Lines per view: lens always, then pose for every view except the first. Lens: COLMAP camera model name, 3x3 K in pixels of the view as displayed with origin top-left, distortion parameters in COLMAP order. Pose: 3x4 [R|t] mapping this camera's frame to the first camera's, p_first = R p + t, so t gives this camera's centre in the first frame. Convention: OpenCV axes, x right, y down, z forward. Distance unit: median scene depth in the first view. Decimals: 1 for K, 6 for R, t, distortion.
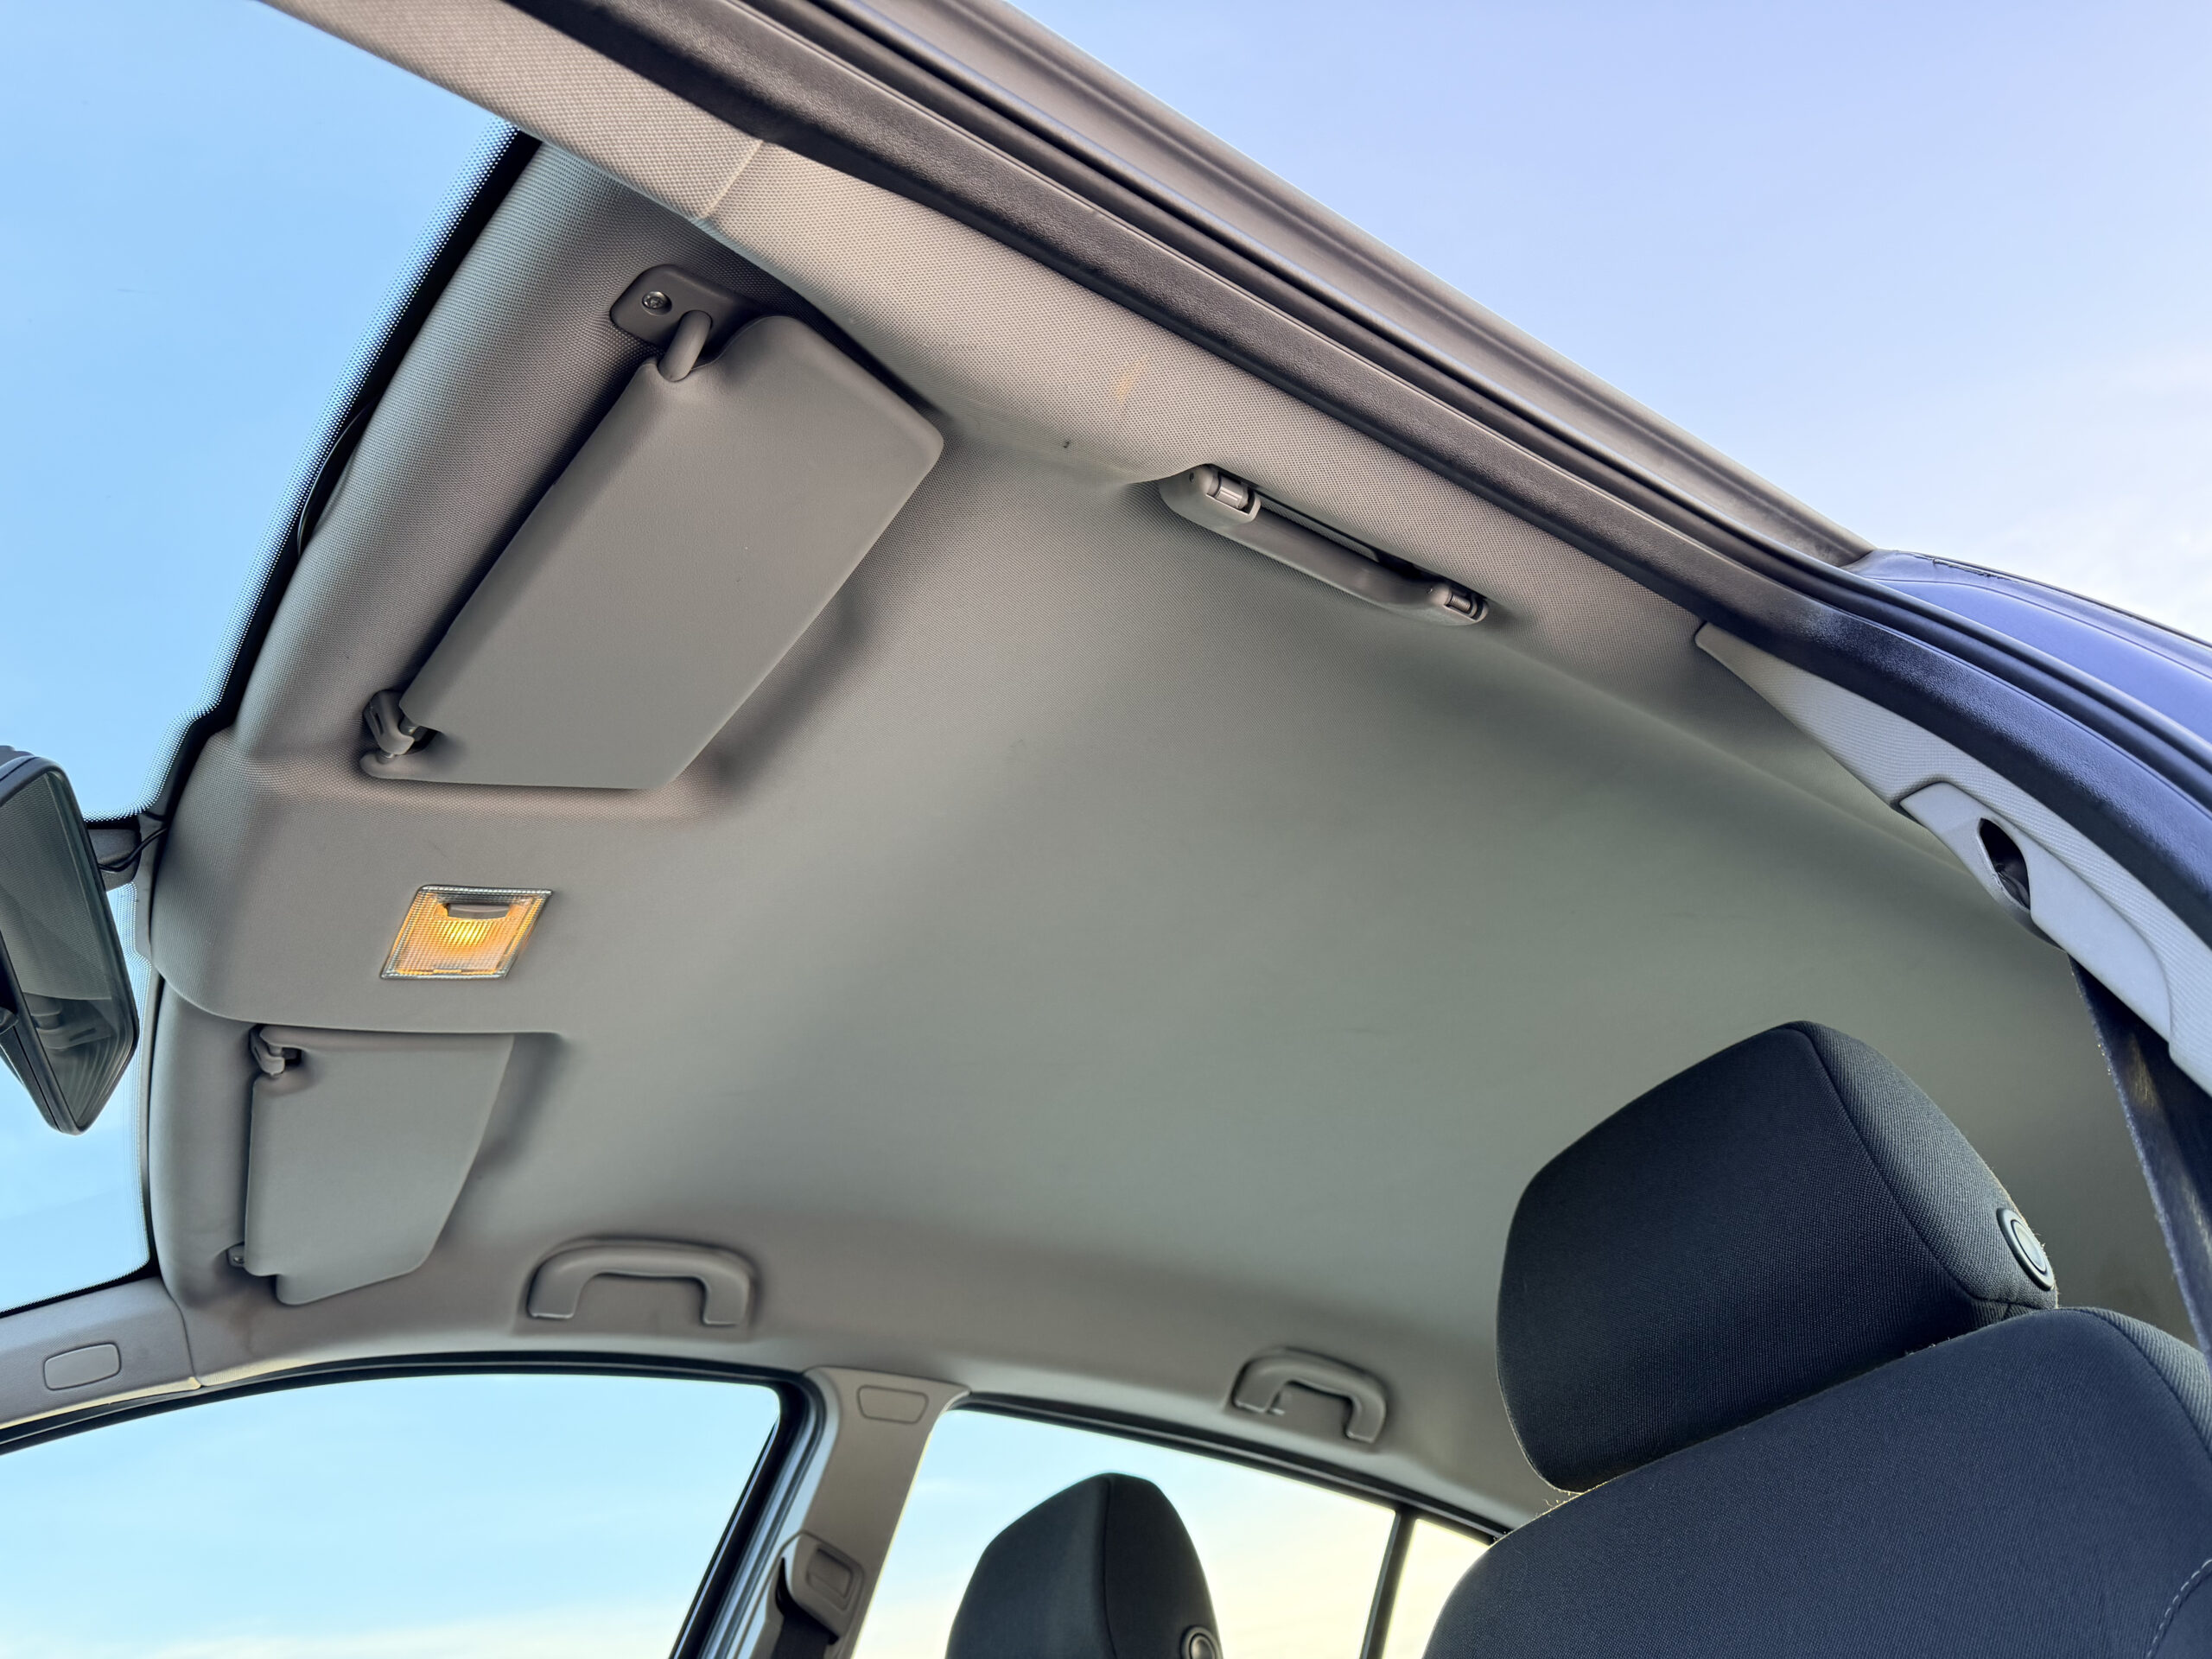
lens RADIAL K [[1572.2, 0, 1103.4], [0, 1572.2, 836.9], [0, 0, 1]] dist [0.070051, -0.101031]
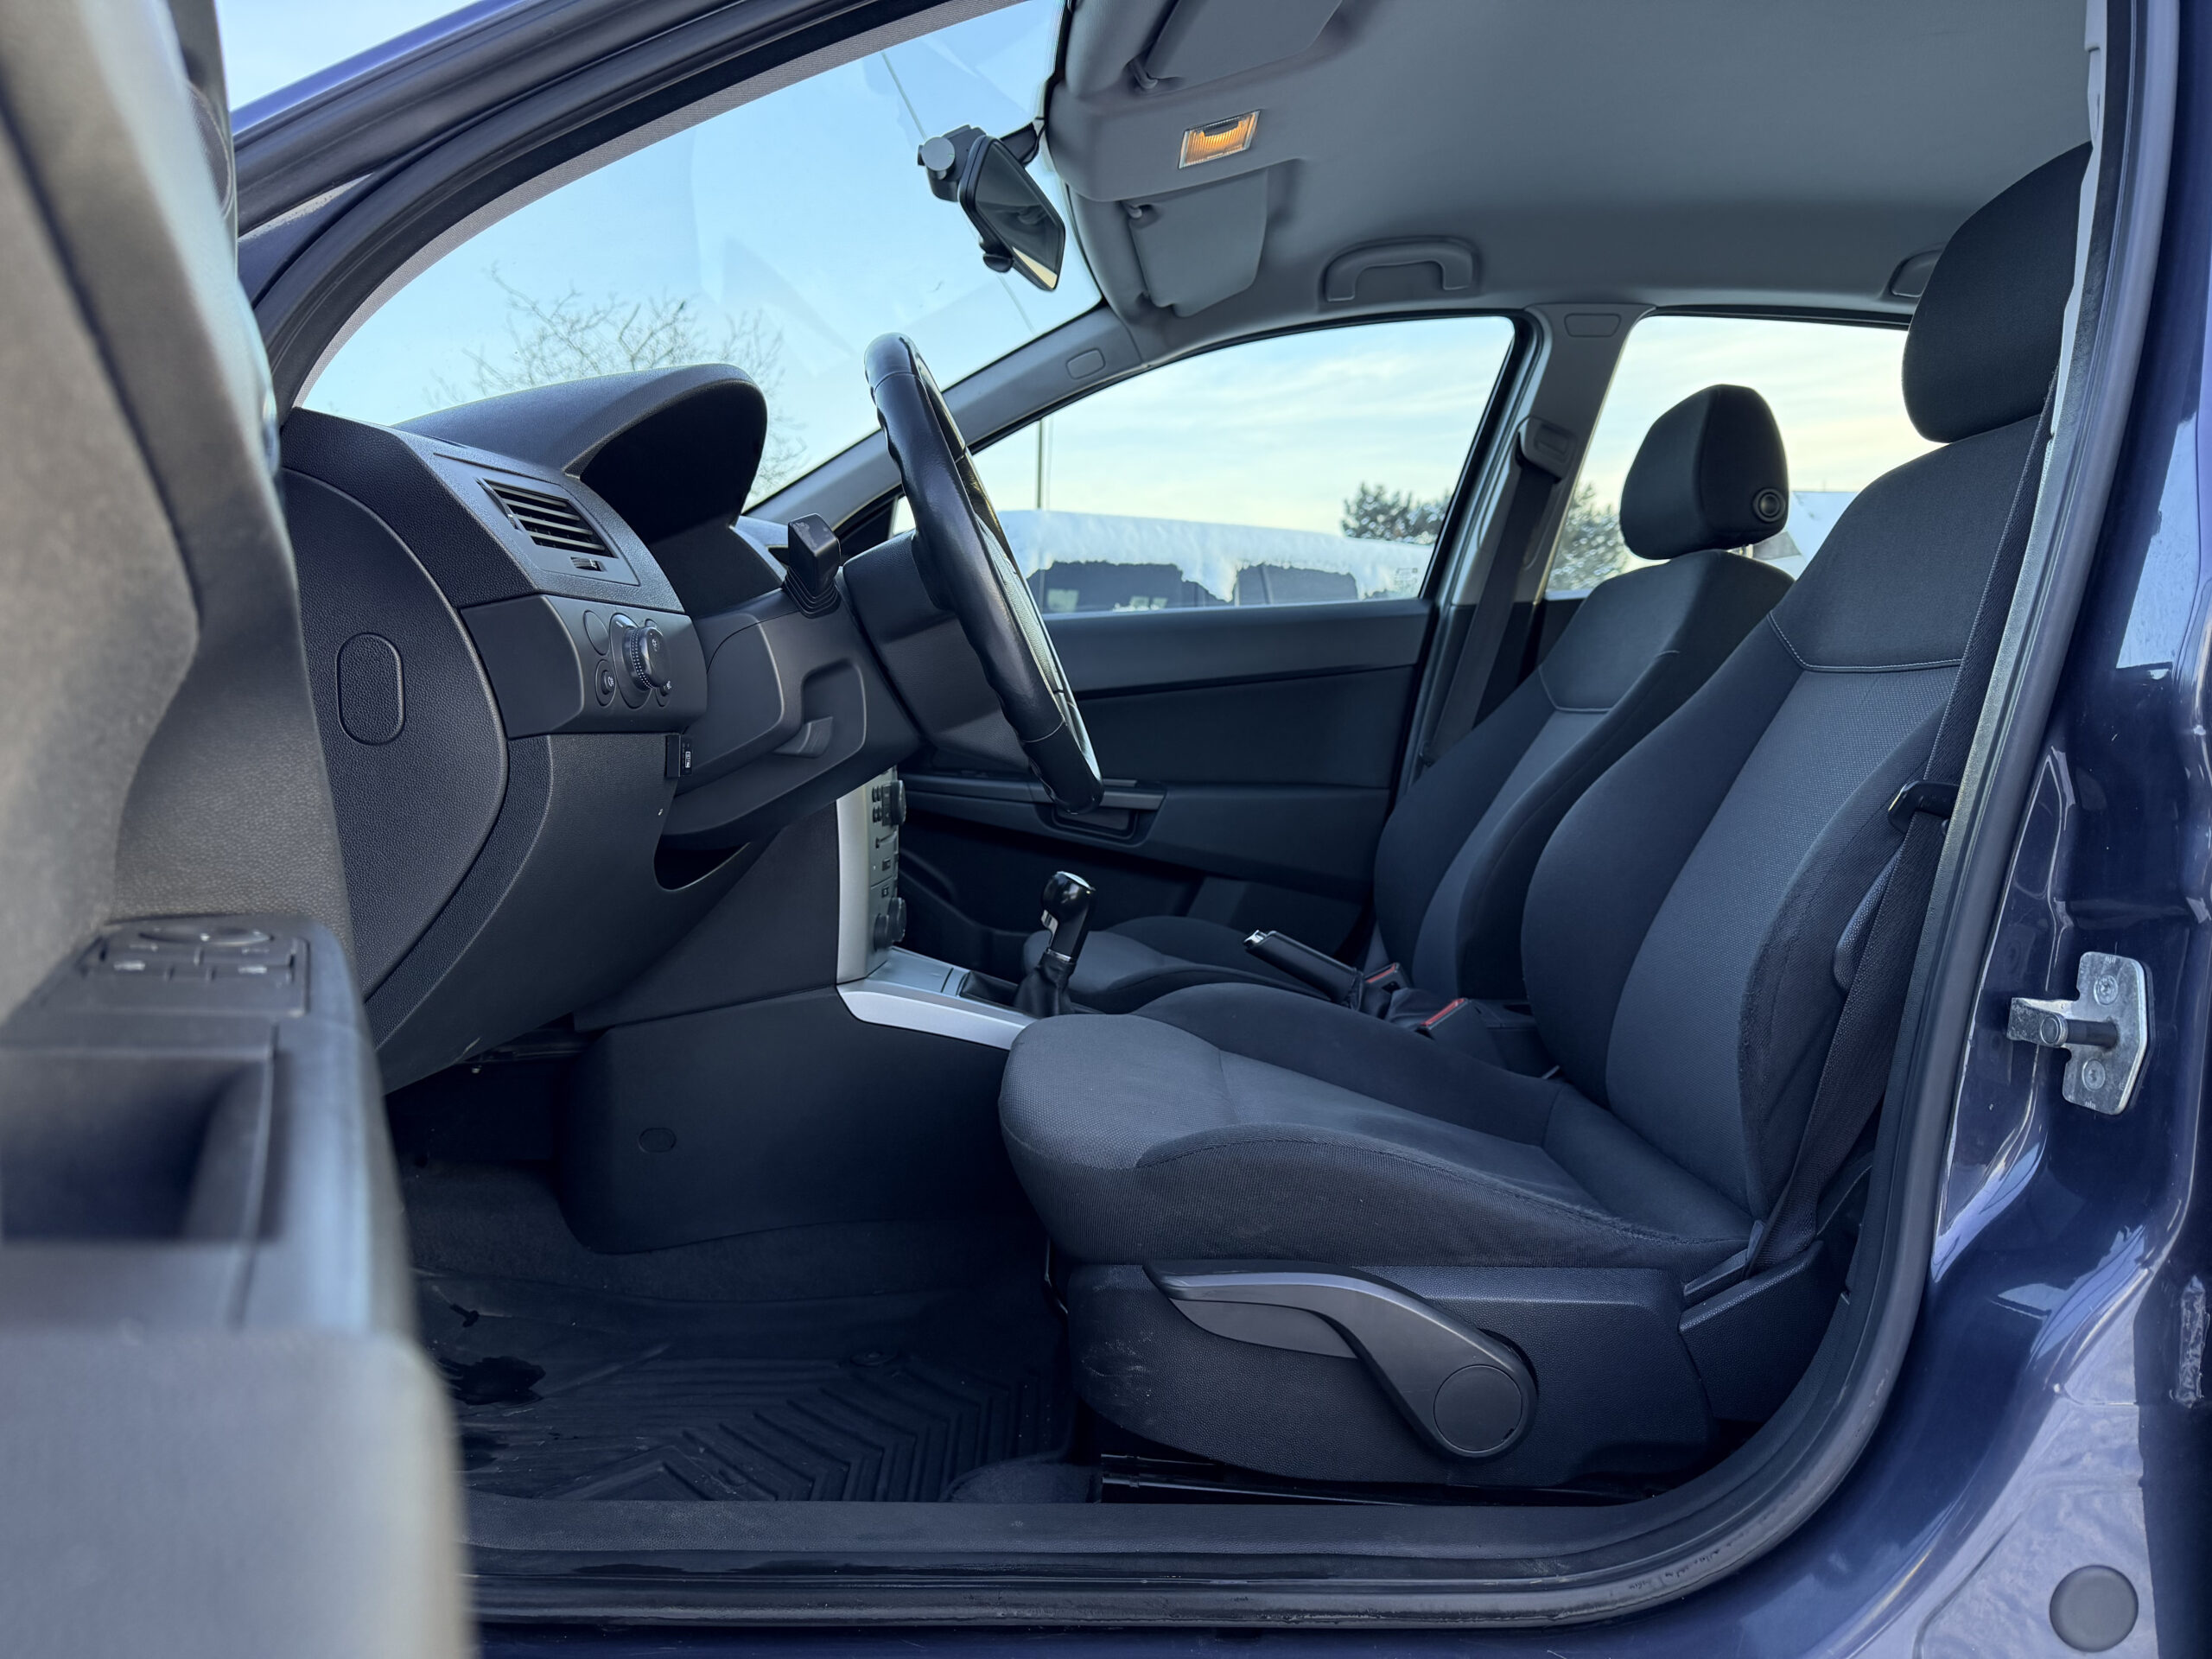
lens RADIAL K [[1572.2, 0, 1103.4], [0, 1572.2, 836.9], [0, 0, 1]] dist [0.070051, -0.101031]
pose [[0.861125, 0.097147, -0.499026, 0.283830], [0.272751, 0.740073, 0.614735, -0.335850], [0.429035, -0.665473, 0.610799, -0.386303]]
